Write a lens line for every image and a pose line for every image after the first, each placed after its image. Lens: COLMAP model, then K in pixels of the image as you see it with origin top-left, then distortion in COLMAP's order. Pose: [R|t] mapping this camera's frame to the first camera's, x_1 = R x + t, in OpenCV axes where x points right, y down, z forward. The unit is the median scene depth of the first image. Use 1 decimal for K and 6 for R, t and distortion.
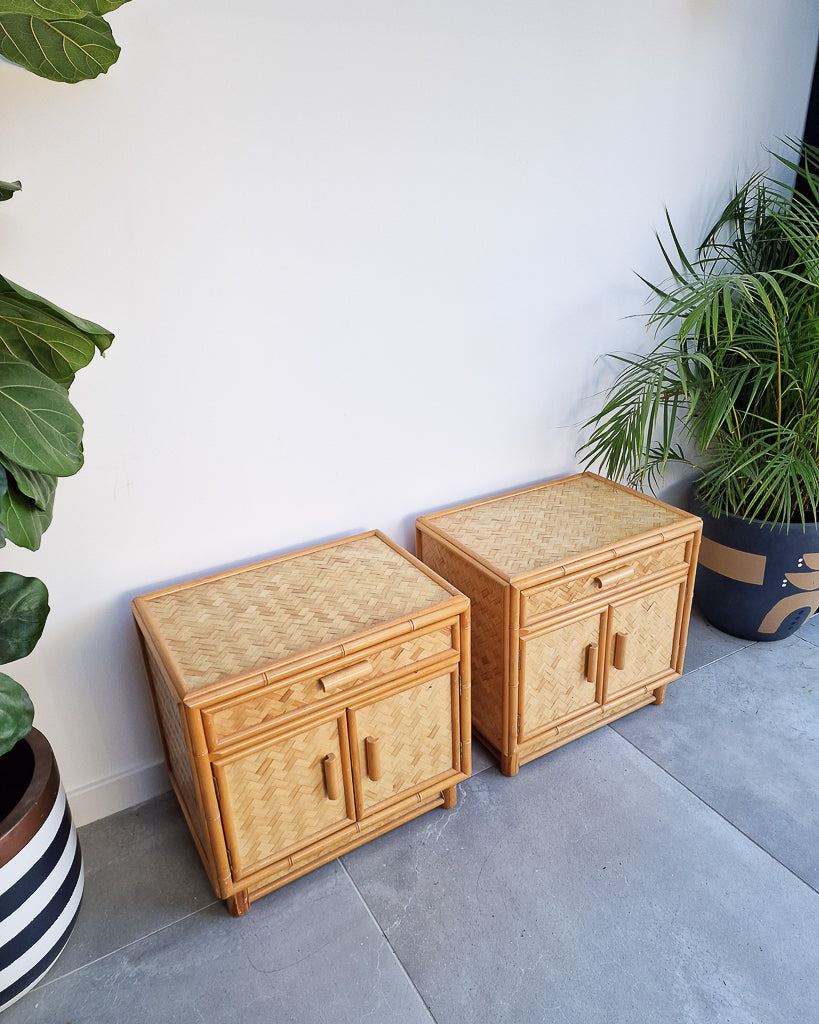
lens RADIAL K [[722.0, 0, 418.5], [0, 722.0, 512.5], [0, 0, 1]] dist [0.074000, -0.063421]
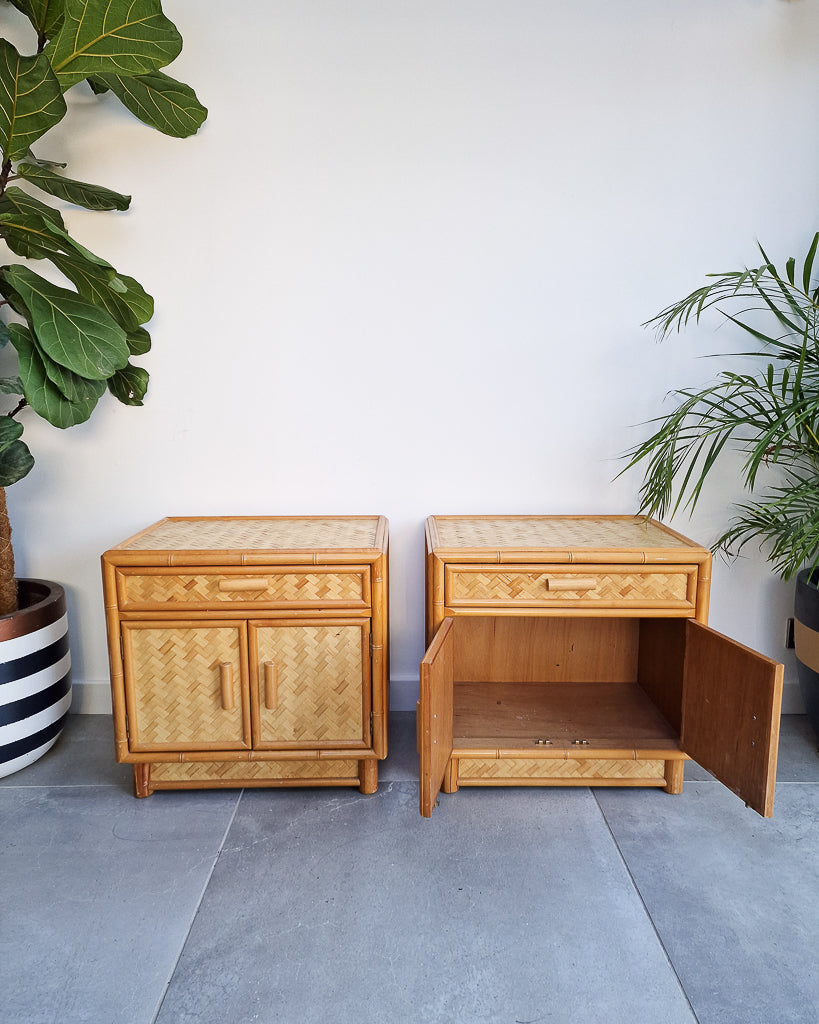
lens RADIAL K [[722.0, 0, 417.0], [0, 722.0, 509.5], [0, 0, 1]] dist [0.074000, -0.063421]
pose [[0.865745, 0.115822, -0.486900, 0.584186], [-0.229194, 0.956598, -0.179972, 0.226401], [0.444923, 0.267404, 0.854716, 0.120439]]
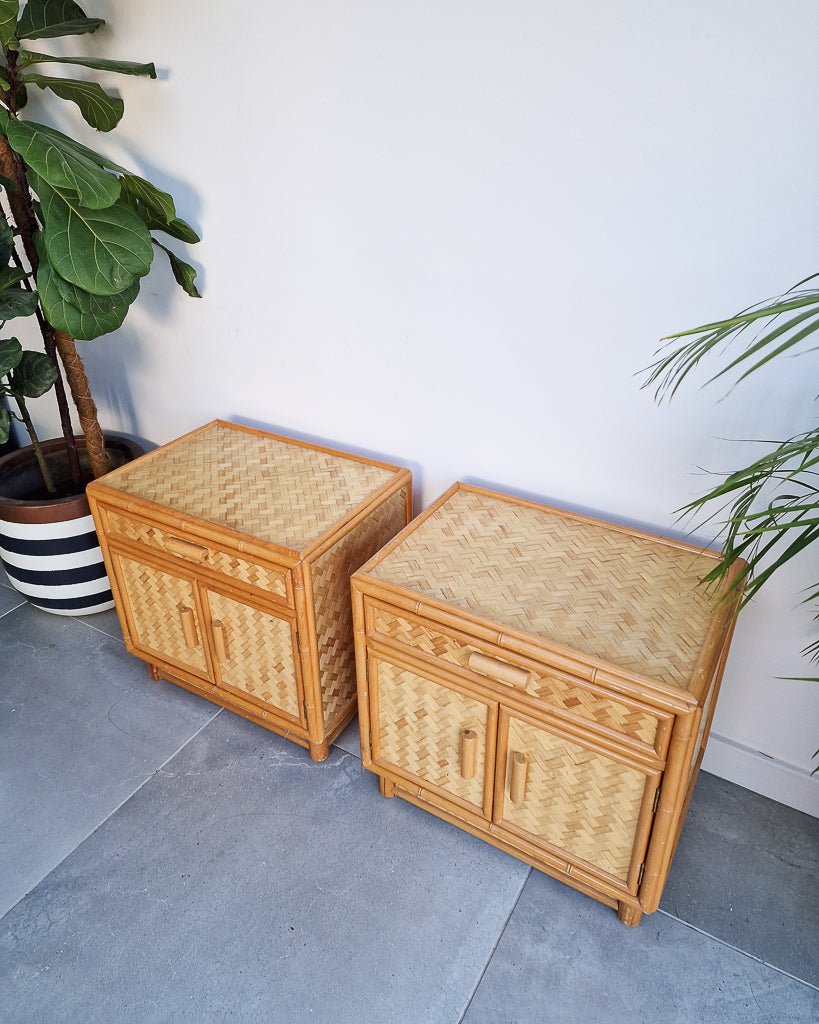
lens RADIAL K [[722.0, 0, 410.0], [0, 722.0, 477.7], [0, 0, 1]] dist [0.074000, -0.063421]
pose [[0.480954, 0.441509, -0.757464, 0.734005], [-0.365511, 0.886262, 0.284500, -0.261588], [0.796922, 0.140030, 0.587629, 0.546886]]
